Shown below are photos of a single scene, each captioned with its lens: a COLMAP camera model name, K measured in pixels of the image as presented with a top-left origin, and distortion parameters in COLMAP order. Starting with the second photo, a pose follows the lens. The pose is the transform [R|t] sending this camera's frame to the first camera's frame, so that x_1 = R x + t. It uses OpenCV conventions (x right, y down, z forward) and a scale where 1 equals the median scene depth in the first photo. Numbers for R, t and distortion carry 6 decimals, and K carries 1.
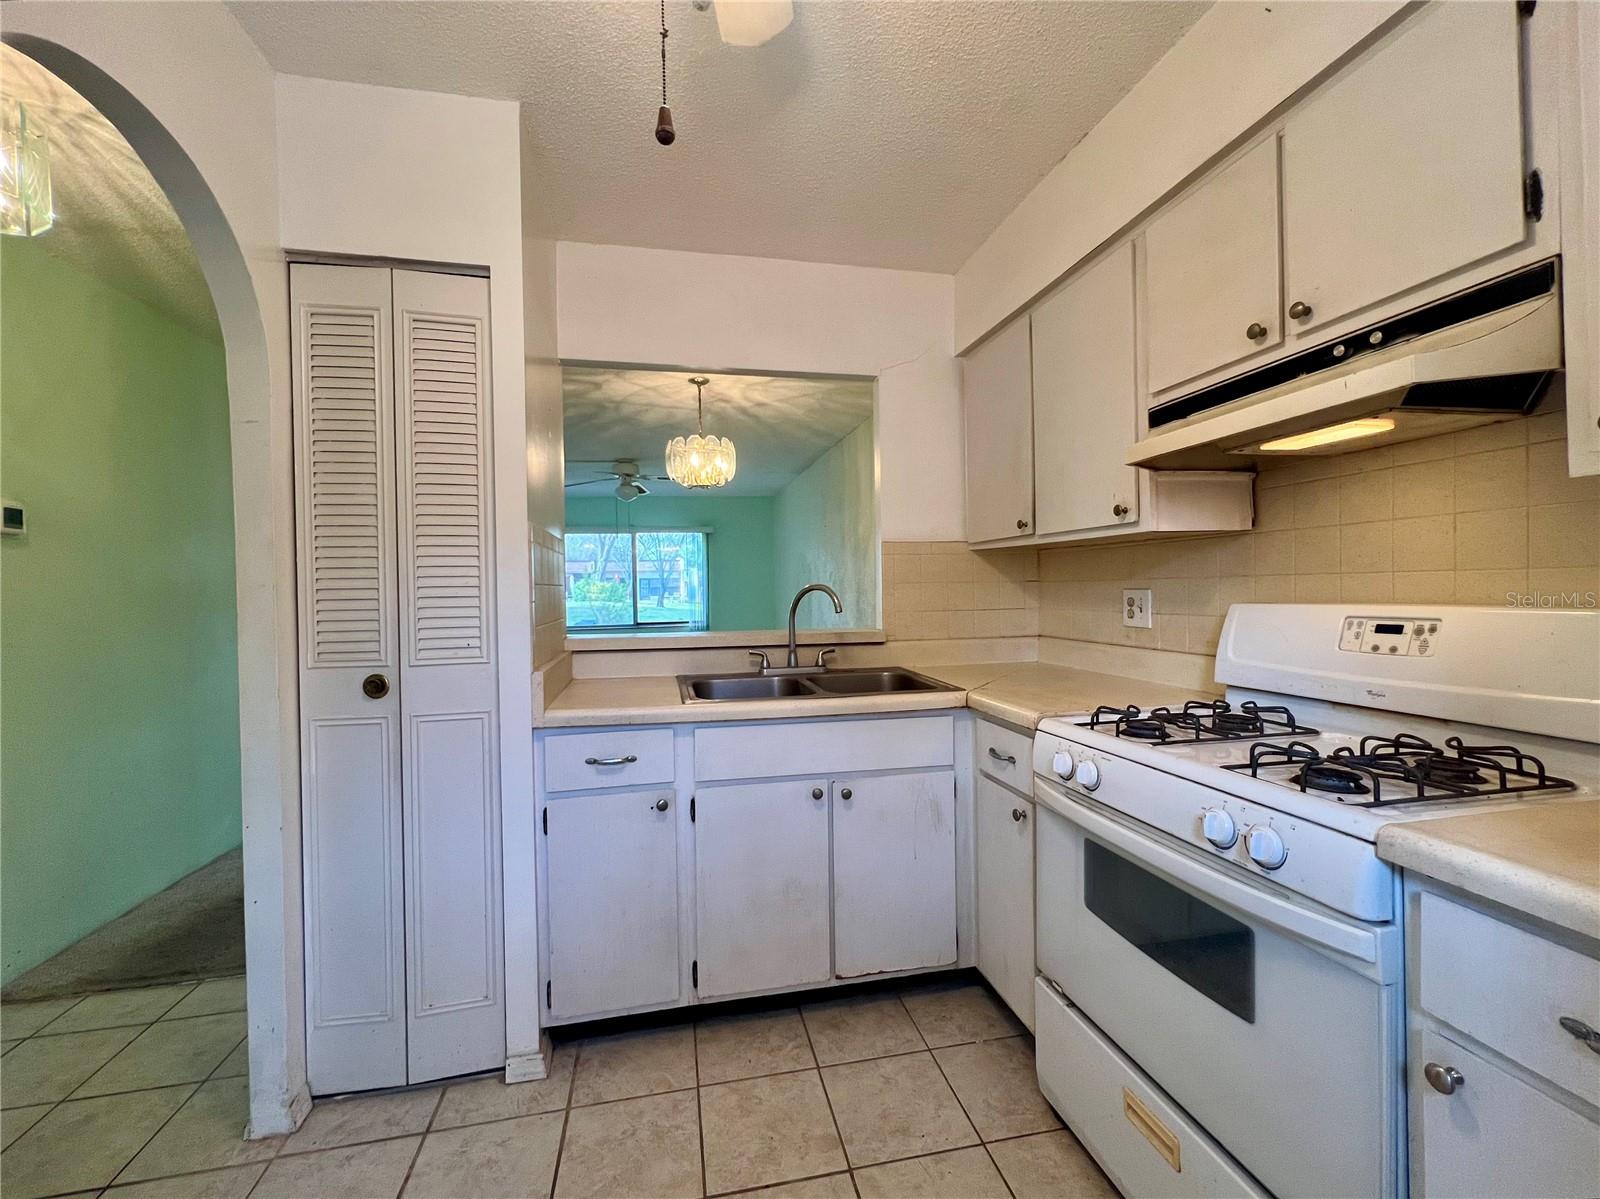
lens RADIAL K [[682.7, 0, 797.9], [0, 682.7, 593.1], [0, 0, 1]] dist [0.001255, 0.000063]
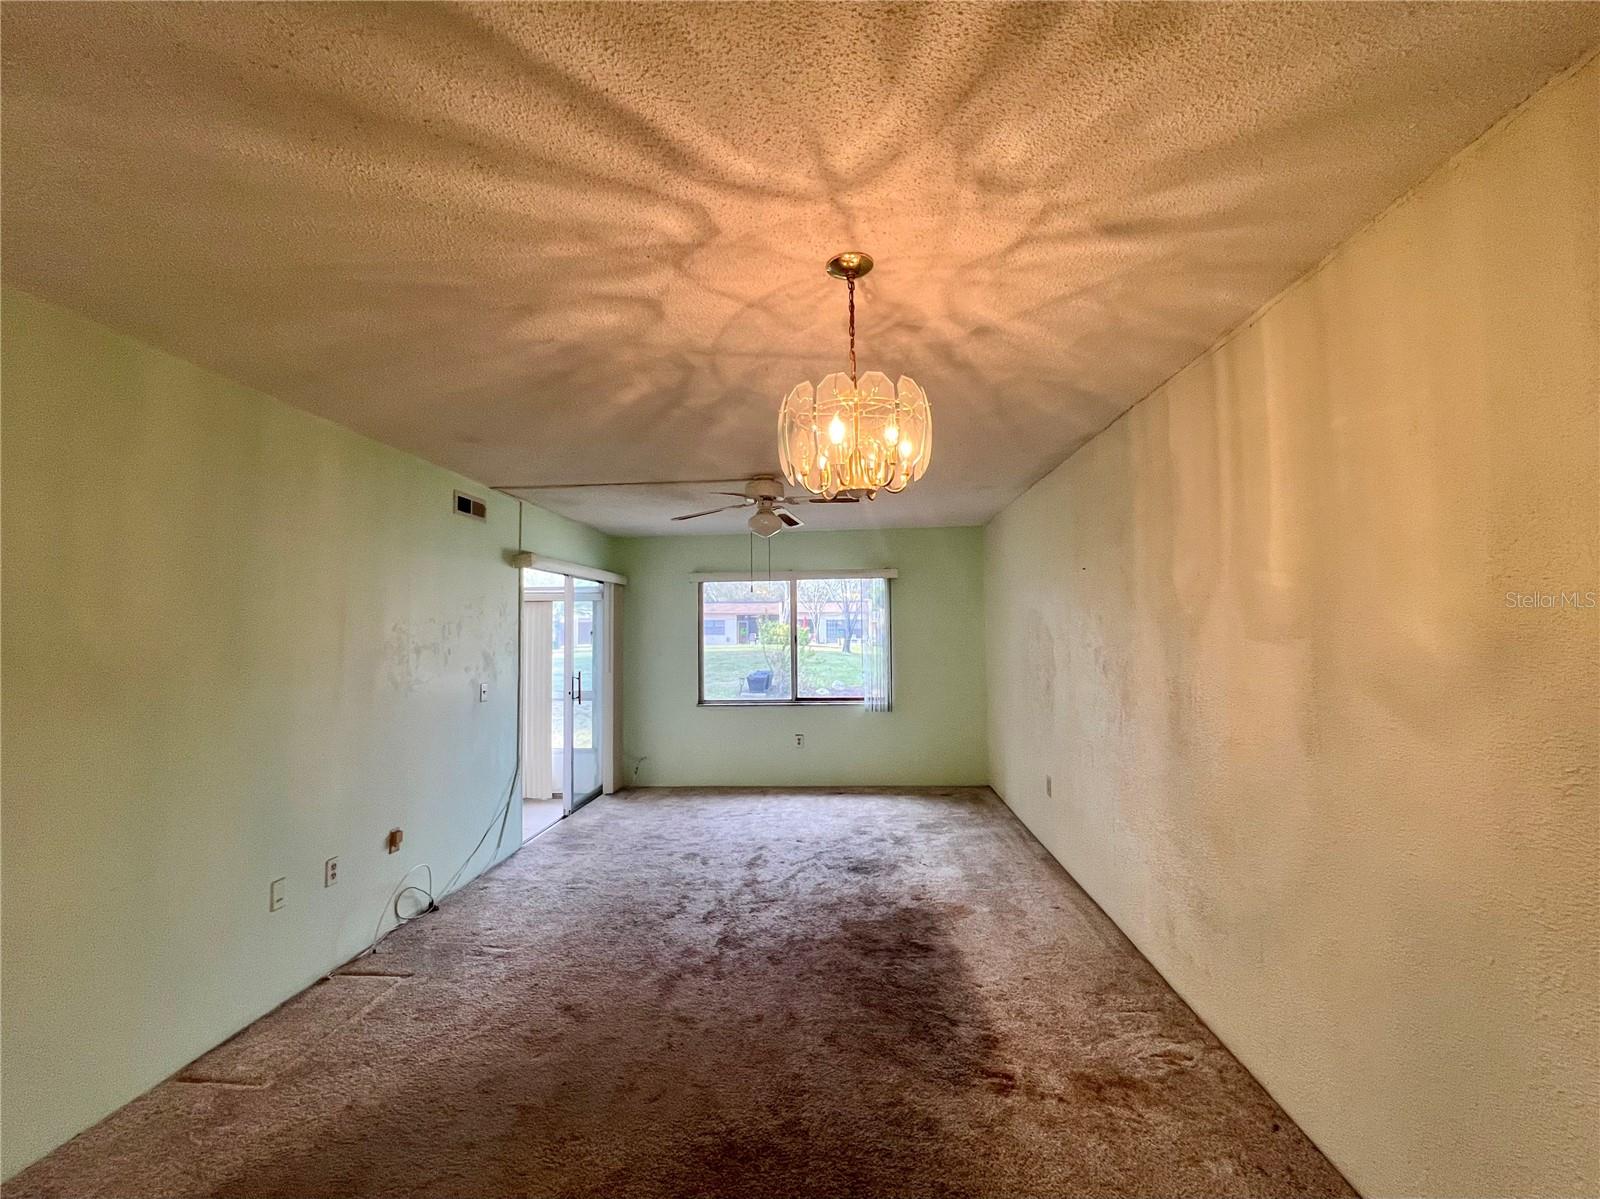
lens RADIAL K [[682.7, 0, 797.9], [0, 682.7, 593.1], [0, 0, 1]] dist [0.001255, 0.000063]
pose [[0.961615, -0.008071, -0.274284, -0.048019], [-0.006881, 0.998544, -0.053505, -0.058592], [0.274316, 0.053338, 0.960159, 0.492306]]
